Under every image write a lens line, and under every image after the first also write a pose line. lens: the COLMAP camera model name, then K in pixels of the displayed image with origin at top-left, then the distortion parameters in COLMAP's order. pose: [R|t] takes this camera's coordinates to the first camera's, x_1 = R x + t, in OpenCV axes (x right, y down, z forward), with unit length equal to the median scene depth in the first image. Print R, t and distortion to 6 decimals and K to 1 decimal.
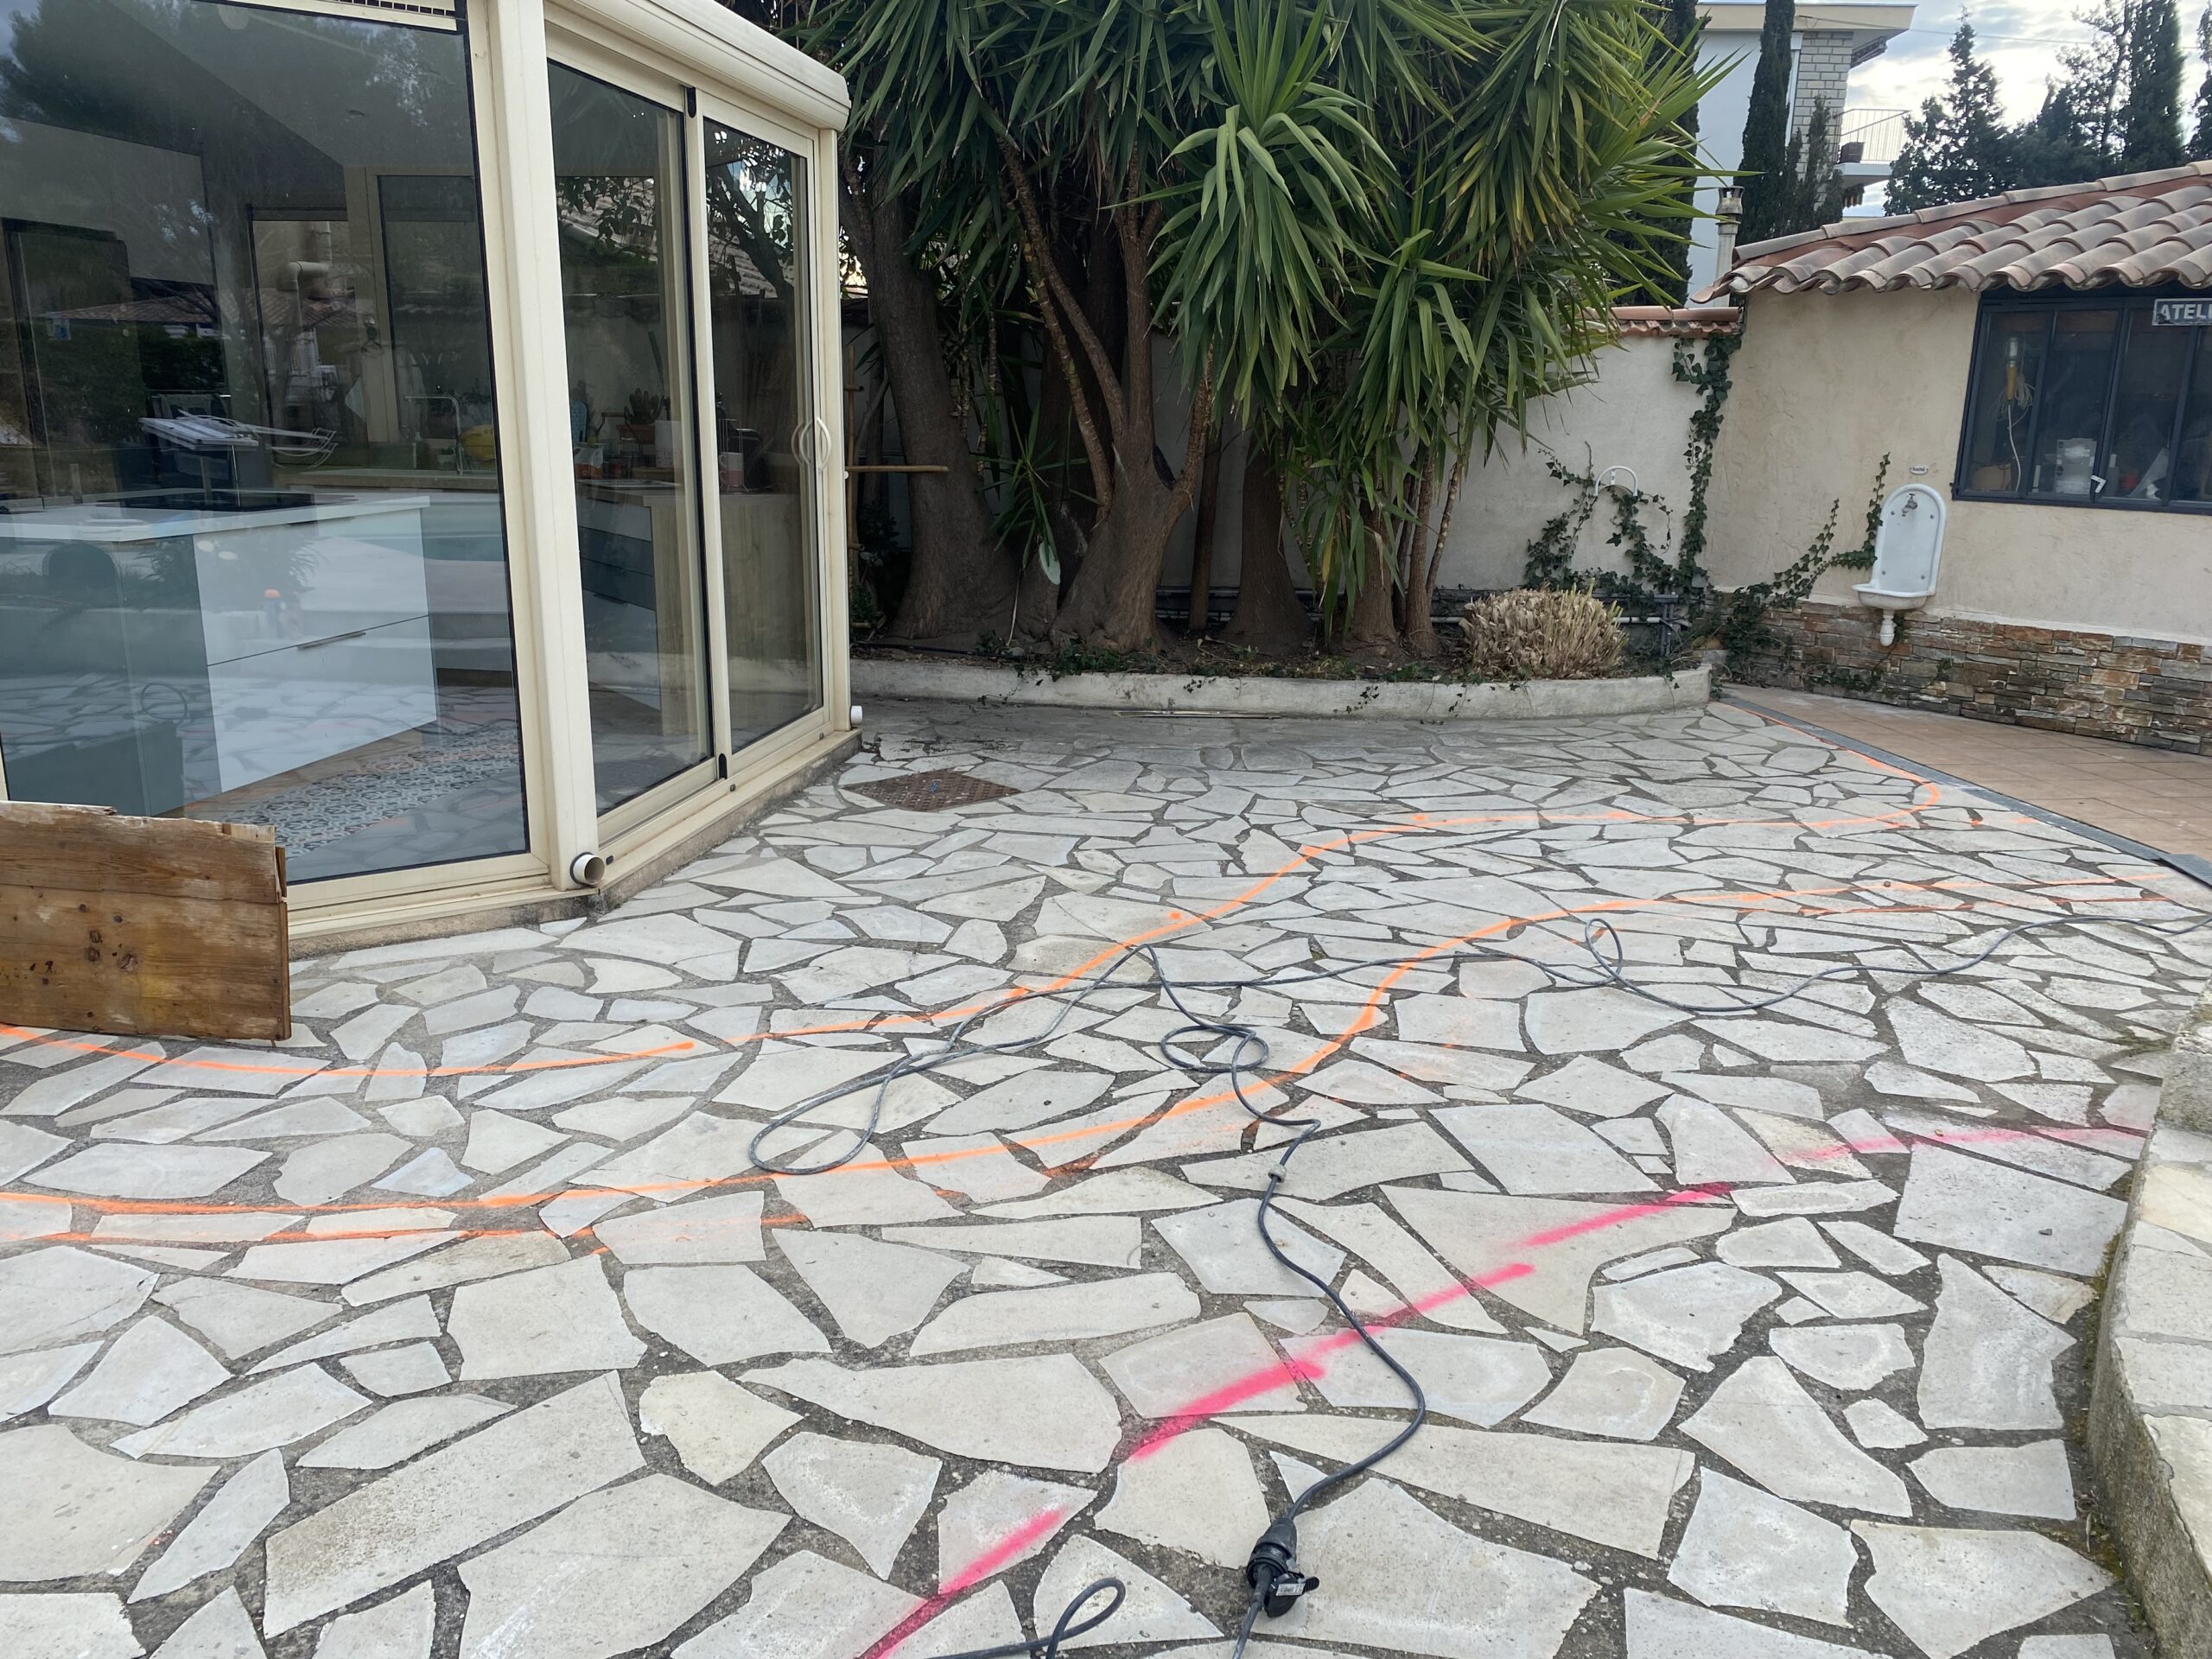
lens RADIAL K [[1637.9, 0, 1108.0], [0, 1637.9, 832.8], [0, 0, 1]] dist [0.001520, -0.001924]
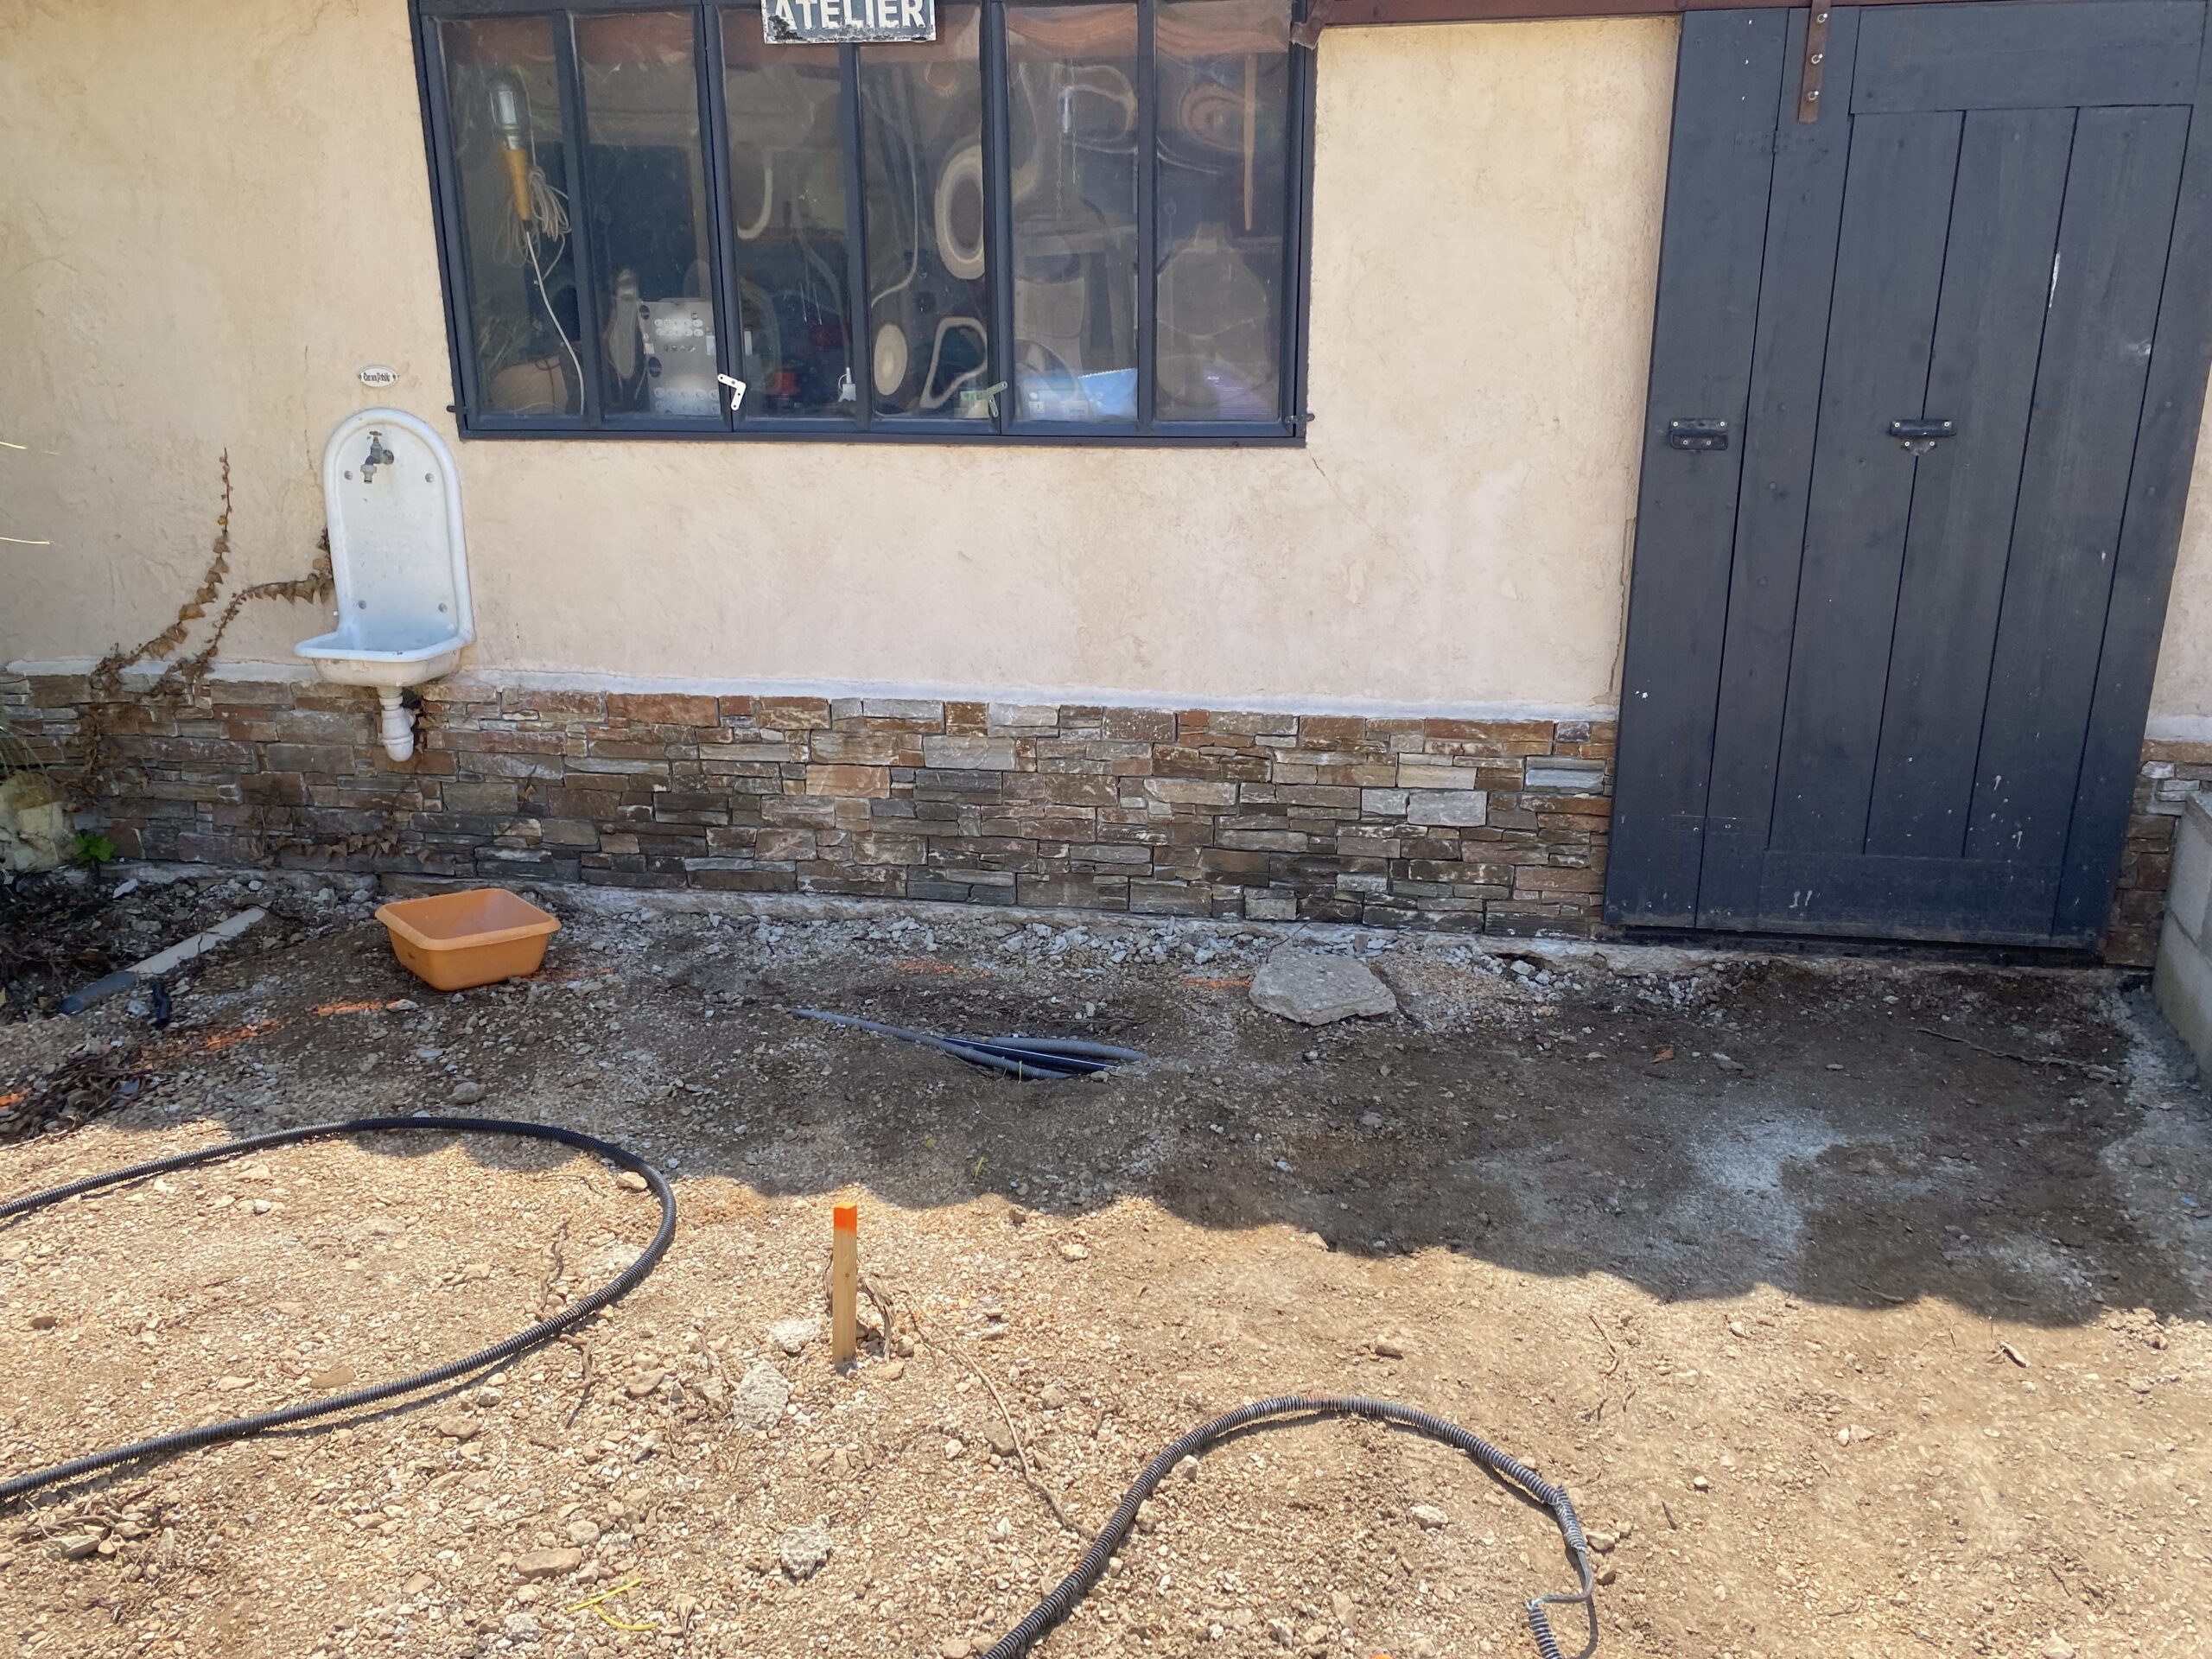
lens RADIAL K [[1637.9, 0, 1110.4], [0, 1637.9, 826.2], [0, 0, 1]] dist [0.001520, -0.001924]
pose [[0.702663, -0.218564, 0.677122, 0.318162], [0.192901, 0.974528, 0.114385, -0.118363], [-0.684875, 0.050243, 0.726926, 0.562422]]
